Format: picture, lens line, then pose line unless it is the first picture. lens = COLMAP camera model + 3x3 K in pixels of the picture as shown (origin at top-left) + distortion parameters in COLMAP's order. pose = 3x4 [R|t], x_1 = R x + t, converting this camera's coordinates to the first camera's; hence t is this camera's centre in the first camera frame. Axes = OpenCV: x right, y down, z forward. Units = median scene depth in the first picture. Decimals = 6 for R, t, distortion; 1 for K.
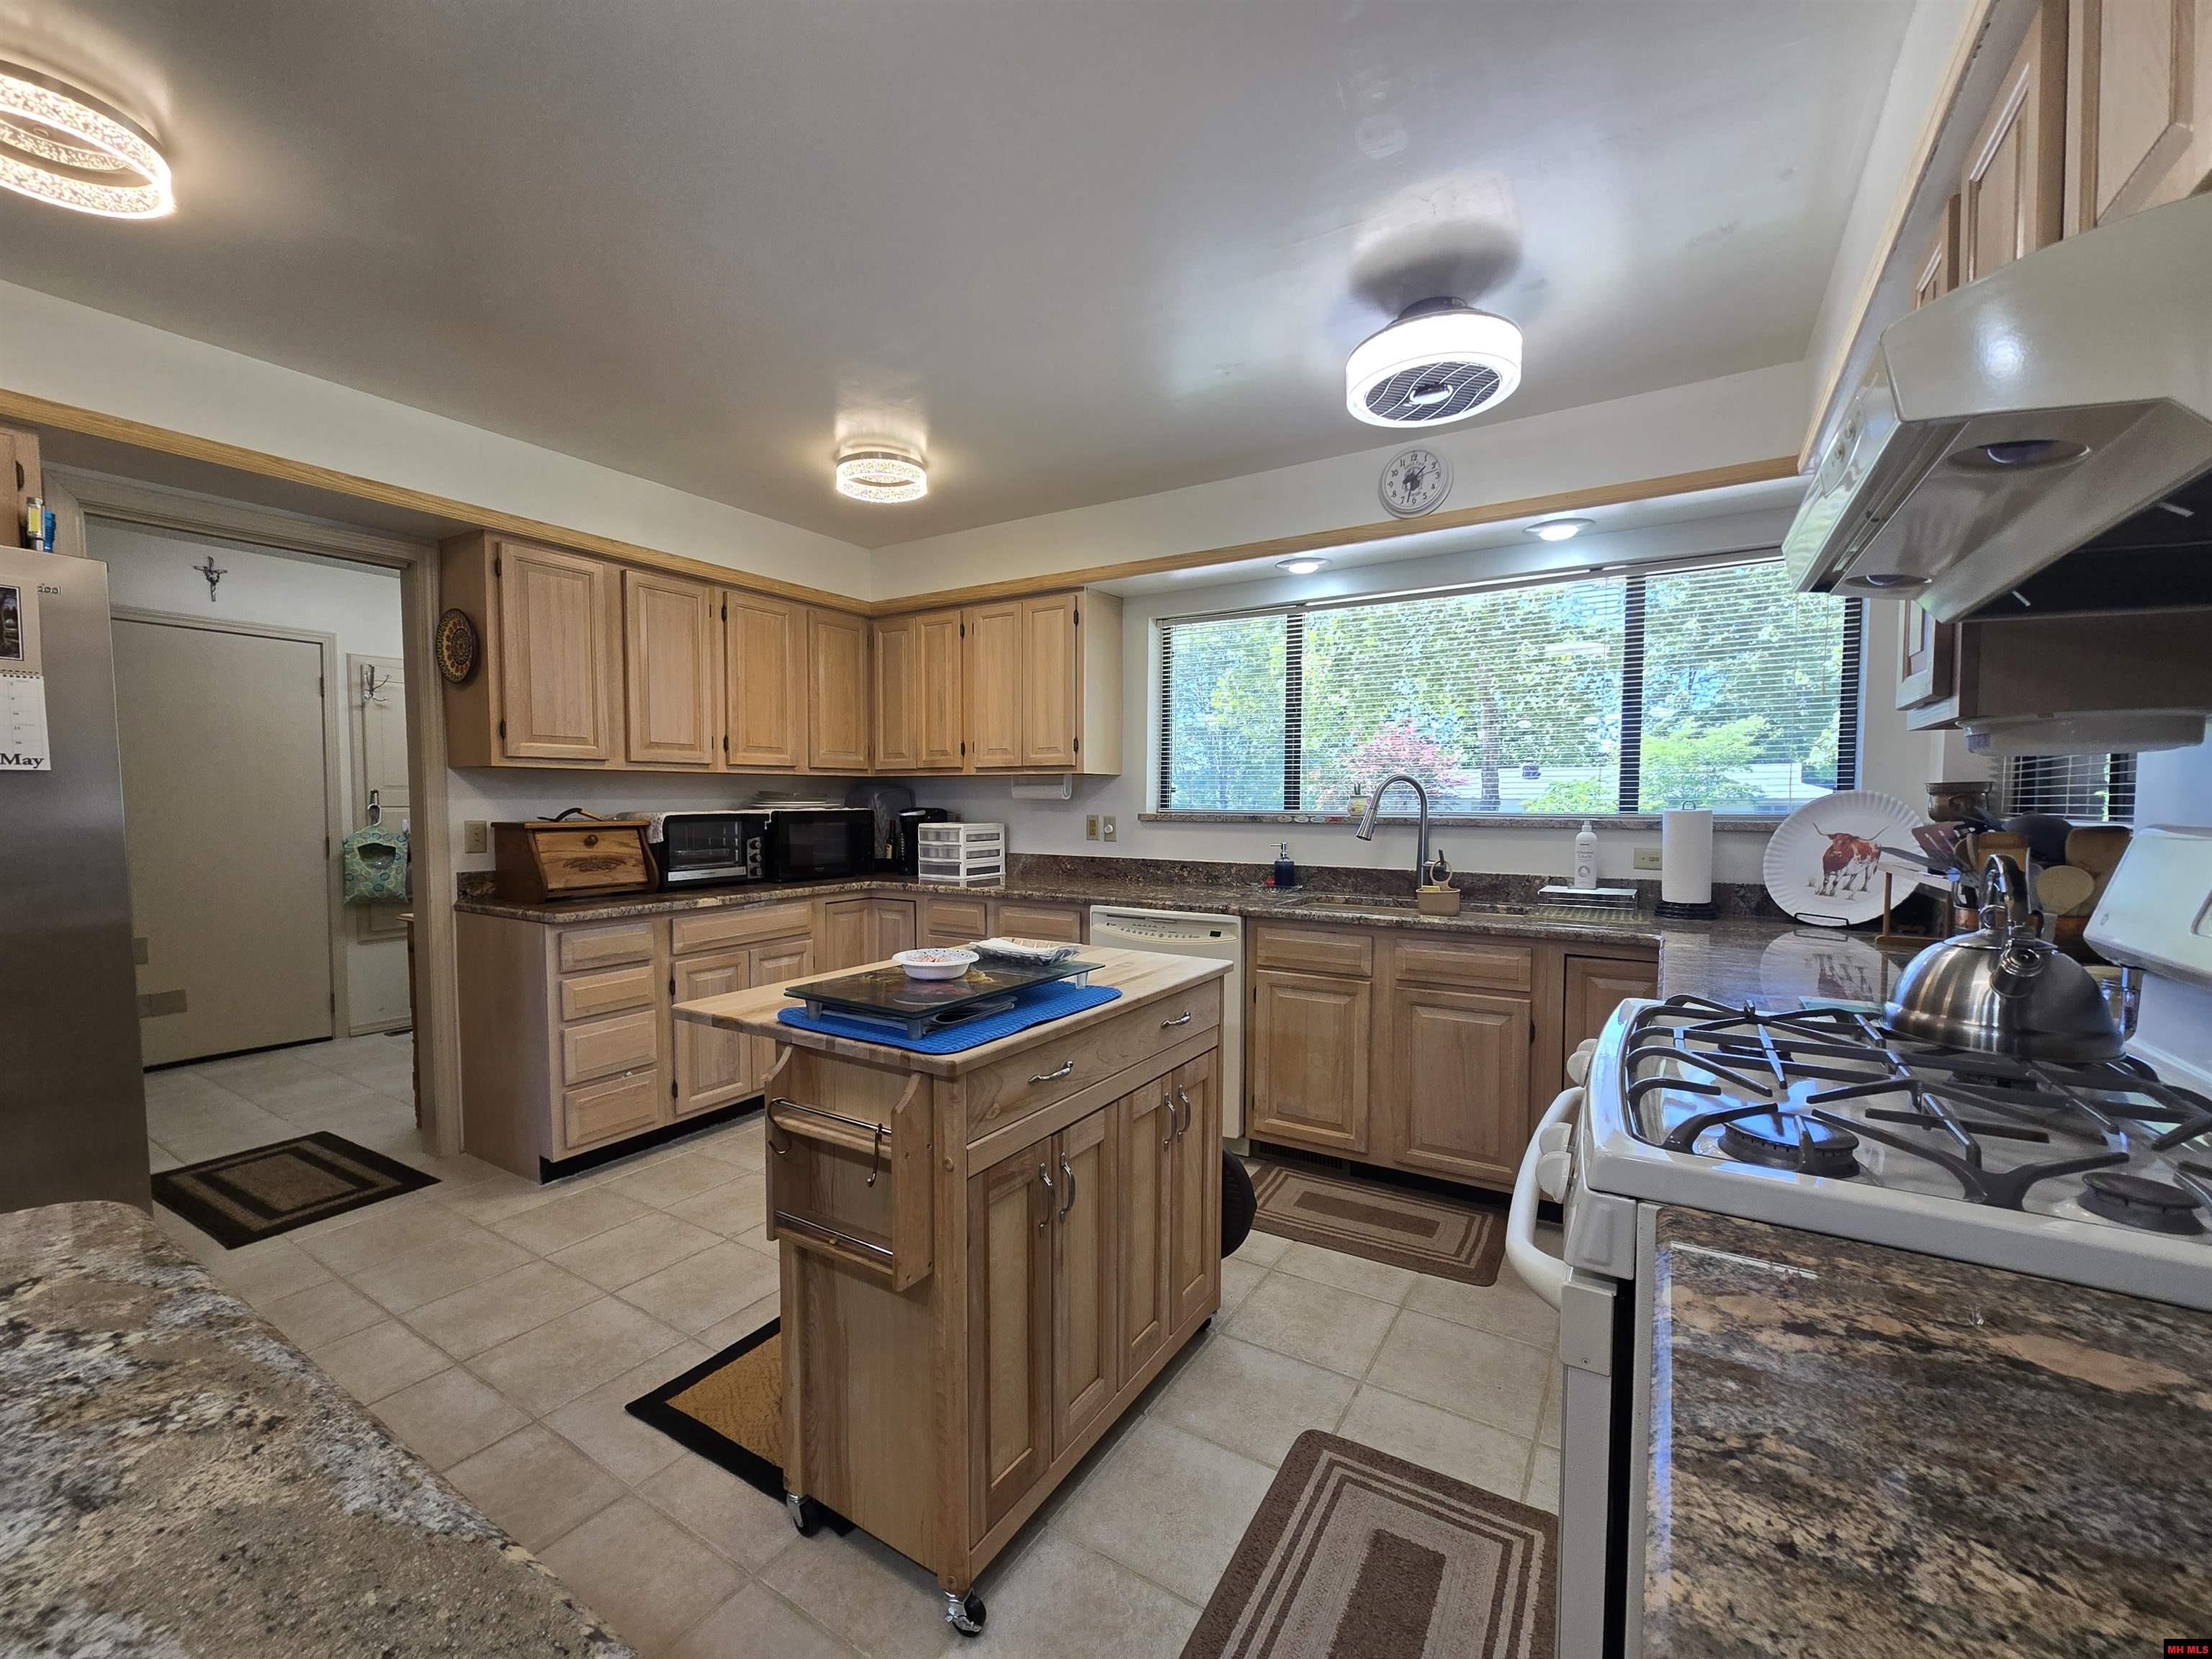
lens RADIAL K [[897.7, 0, 1100.5], [0, 897.7, 839.8], [0, 0, 1]] dist [0.001537, -0.000075]
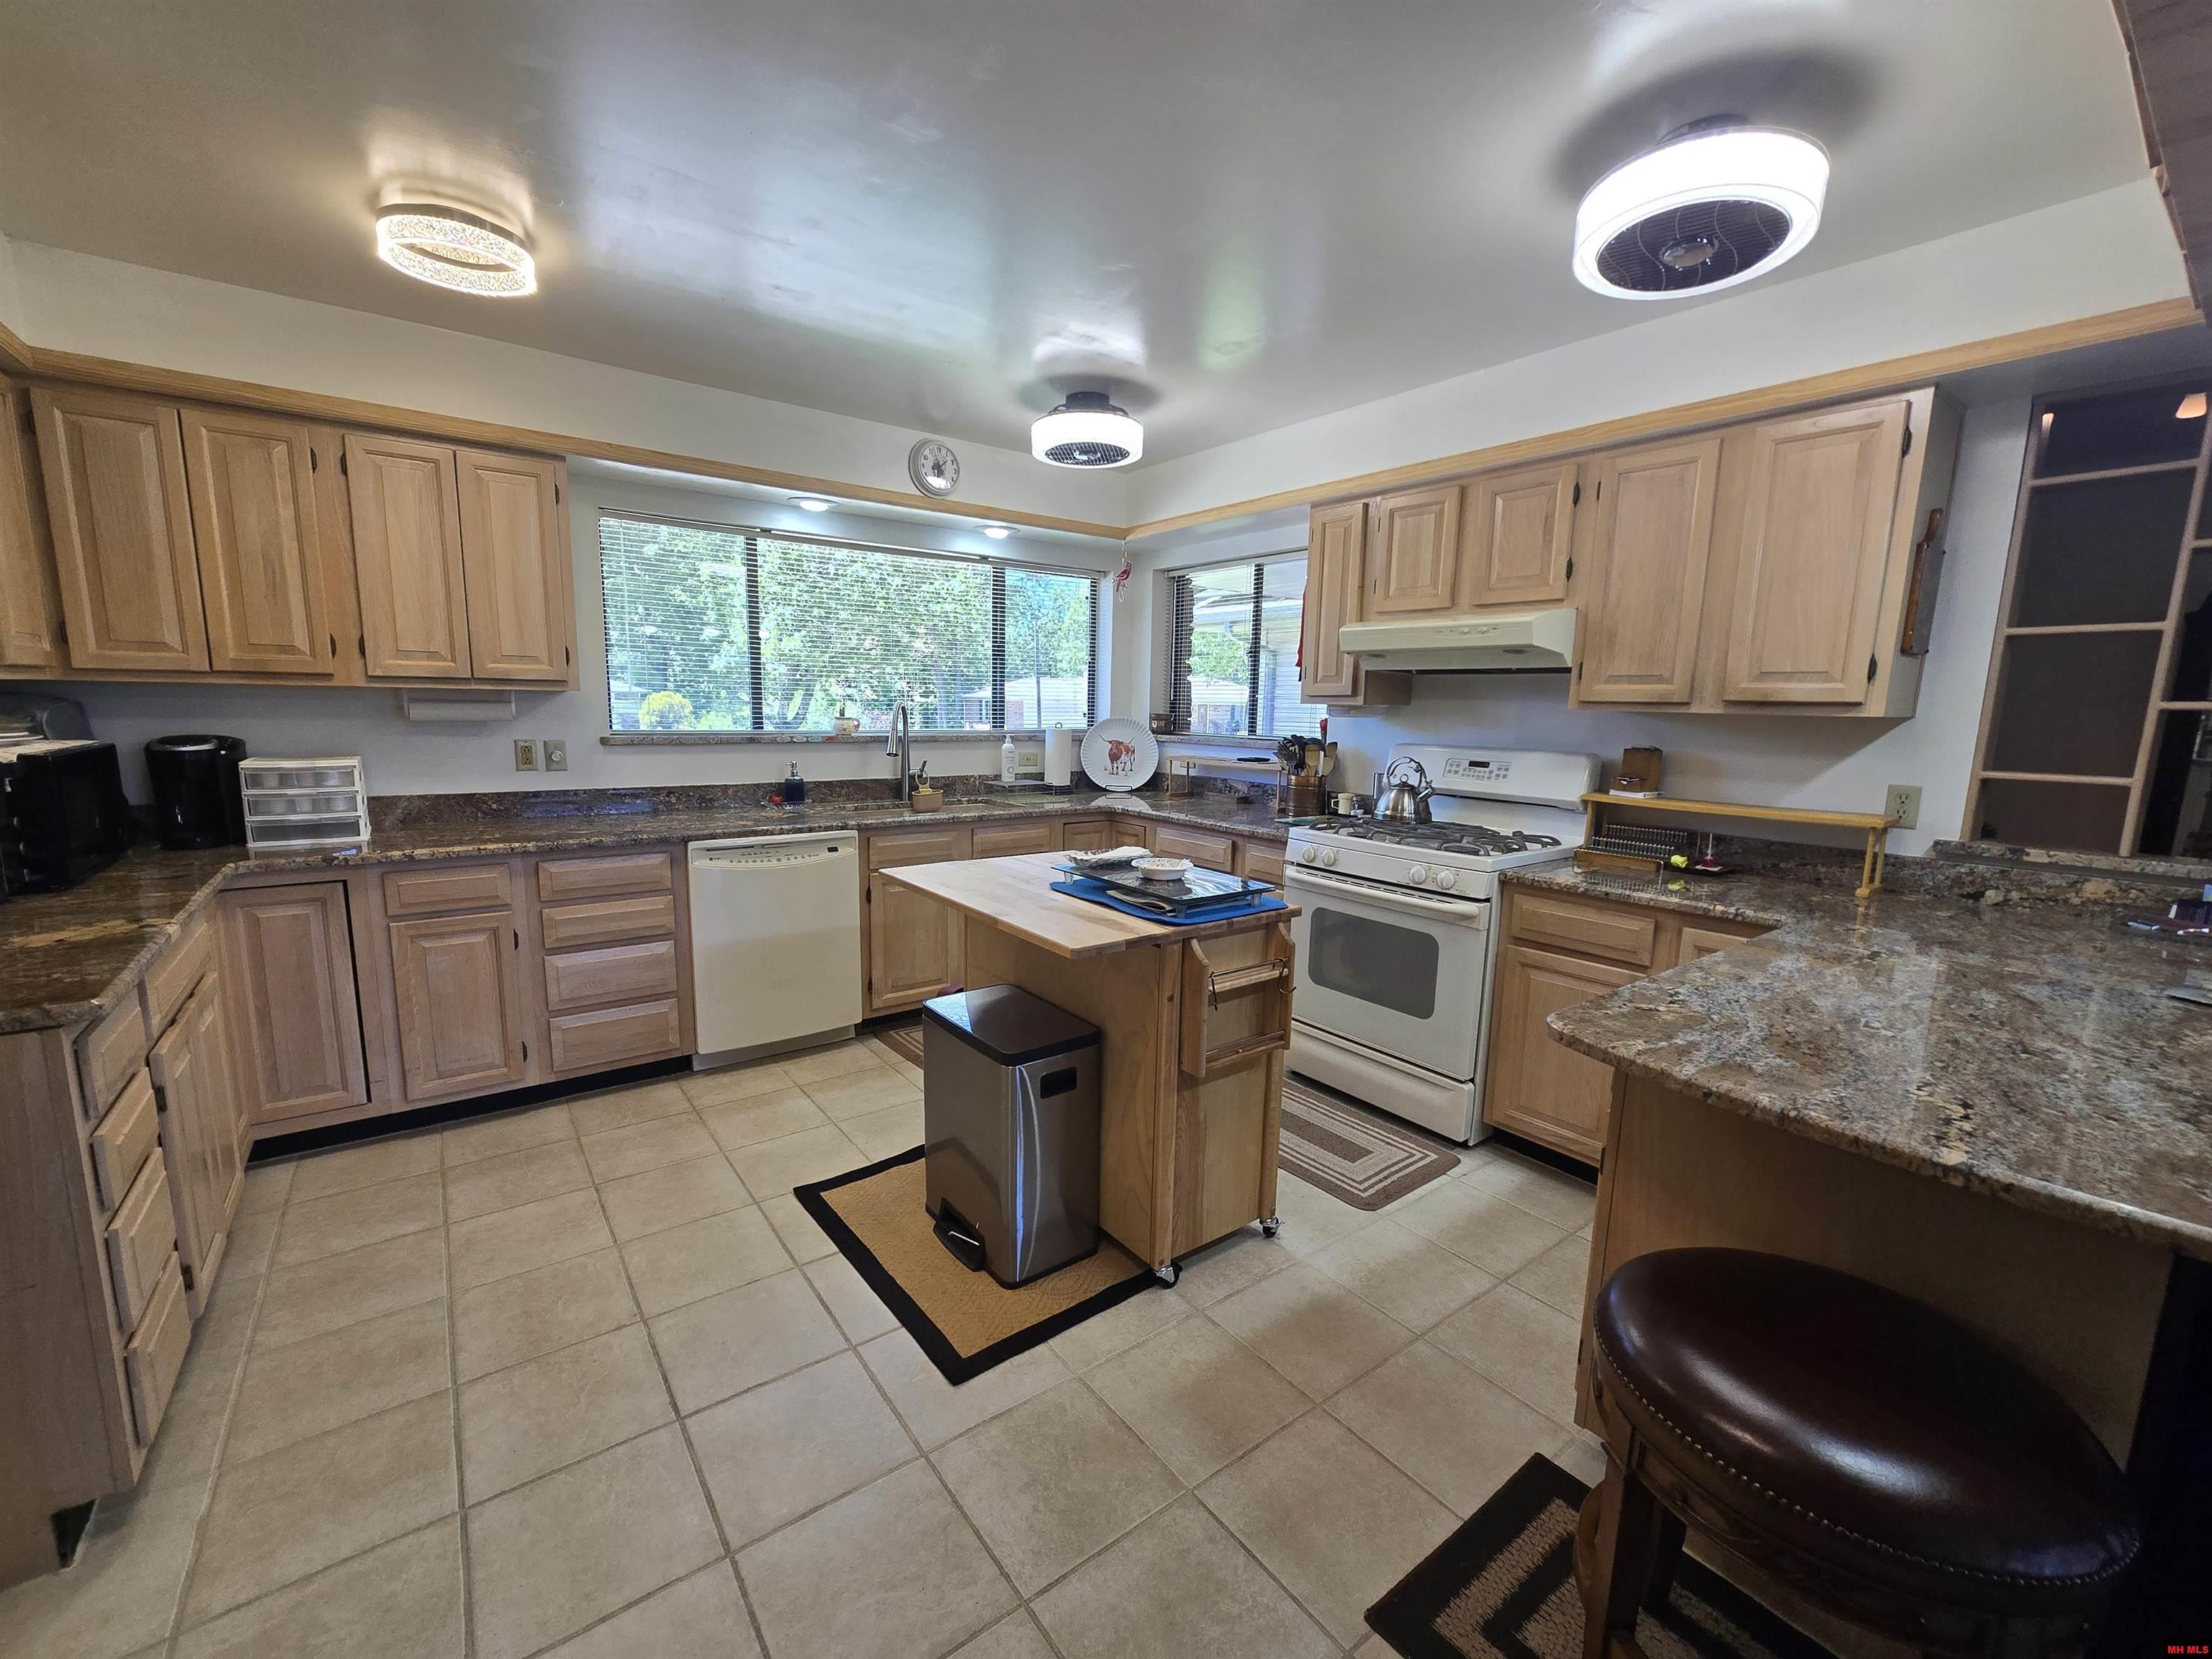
lens RADIAL K [[897.7, 0, 1094.9], [0, 897.7, 833.6], [0, 0, 1]] dist [0.001537, -0.000075]
pose [[0.364442, -0.130941, 0.921974, -0.697262], [0.022296, 0.991008, 0.131932, -0.047099], [-0.930959, -0.027525, 0.364085, 0.279229]]
